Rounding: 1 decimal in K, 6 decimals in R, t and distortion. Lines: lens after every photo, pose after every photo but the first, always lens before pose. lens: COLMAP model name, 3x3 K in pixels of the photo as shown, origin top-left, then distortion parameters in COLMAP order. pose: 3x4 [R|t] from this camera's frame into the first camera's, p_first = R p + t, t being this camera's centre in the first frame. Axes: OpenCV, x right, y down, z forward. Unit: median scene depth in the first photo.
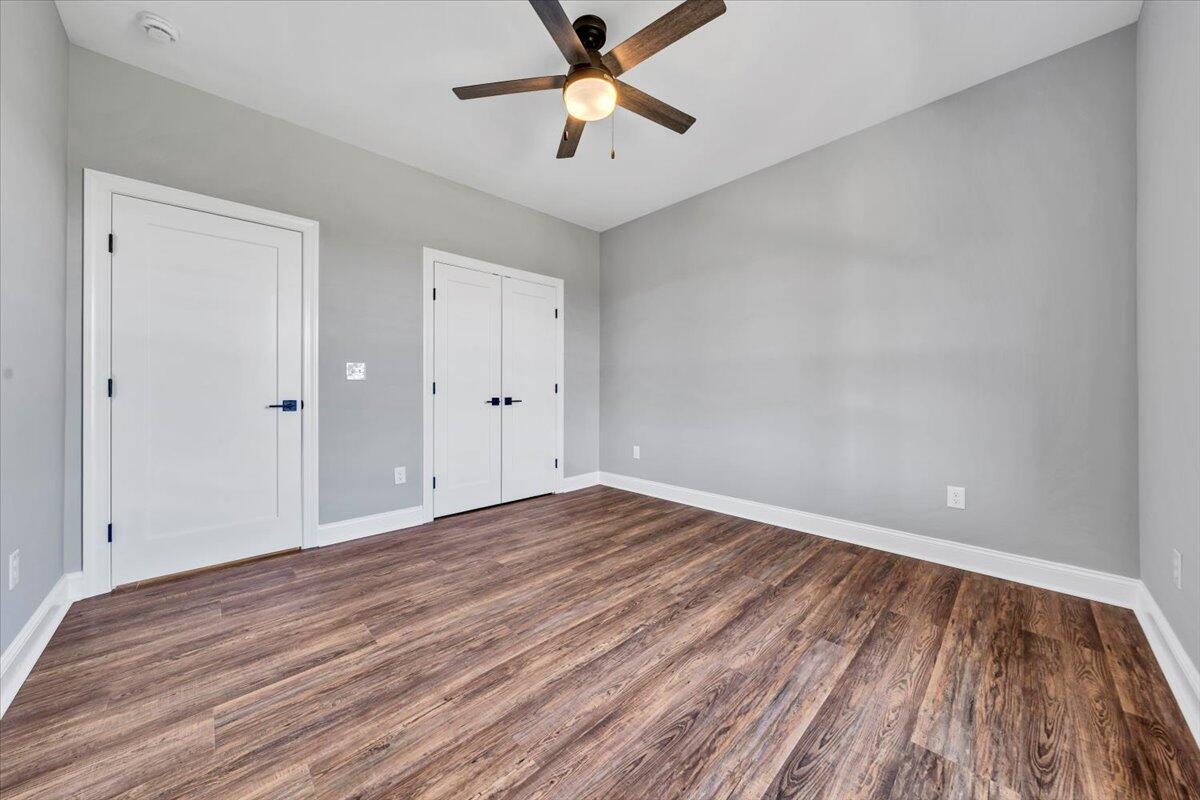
lens RADIAL K [[411.9, 0, 599.9], [0, 411.9, 396.1], [0, 0, 1]] dist [-0.002669, -0.000122]
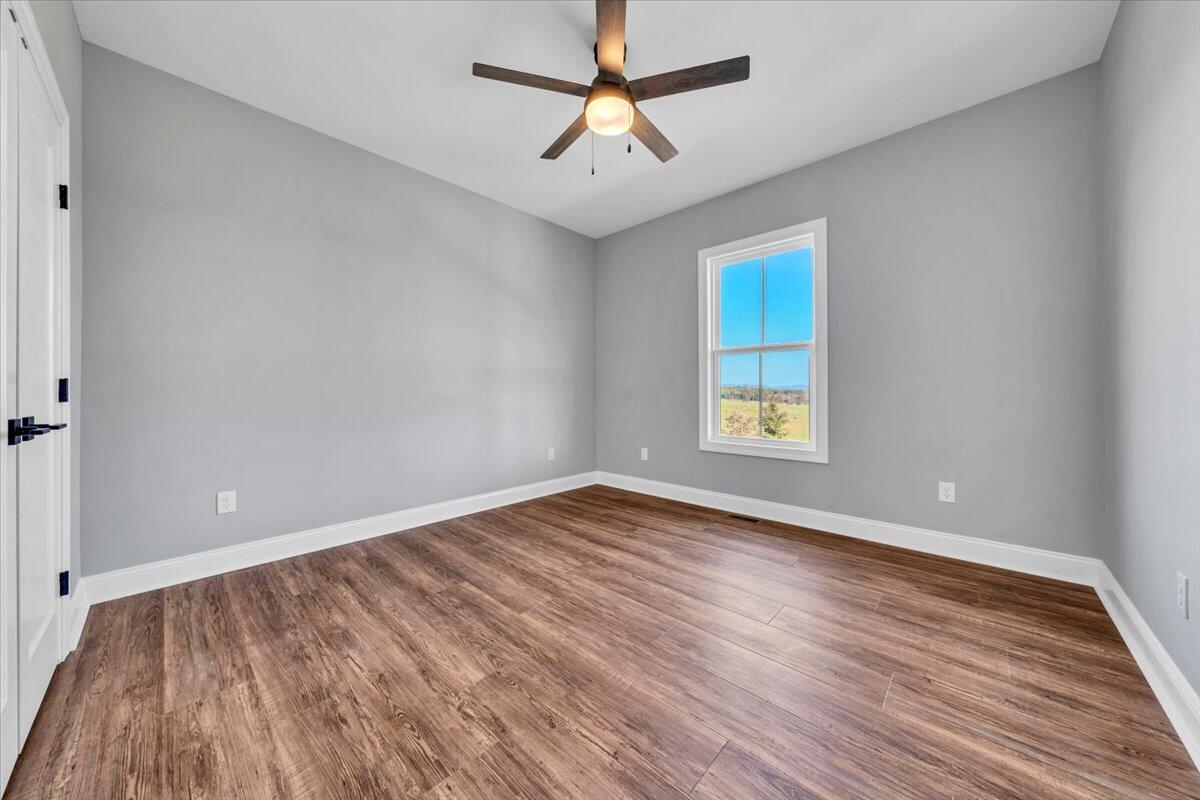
lens RADIAL K [[403.9, 0, 600.0], [0, 403.9, 400.0], [0, 0, 1]] dist [-0.003771, -0.000008]
pose [[-0.043312, -0.018449, 0.998891, -0.911612], [0.016956, 0.999672, 0.019198, -0.012590], [-0.998918, 0.017769, -0.042985, 0.925091]]
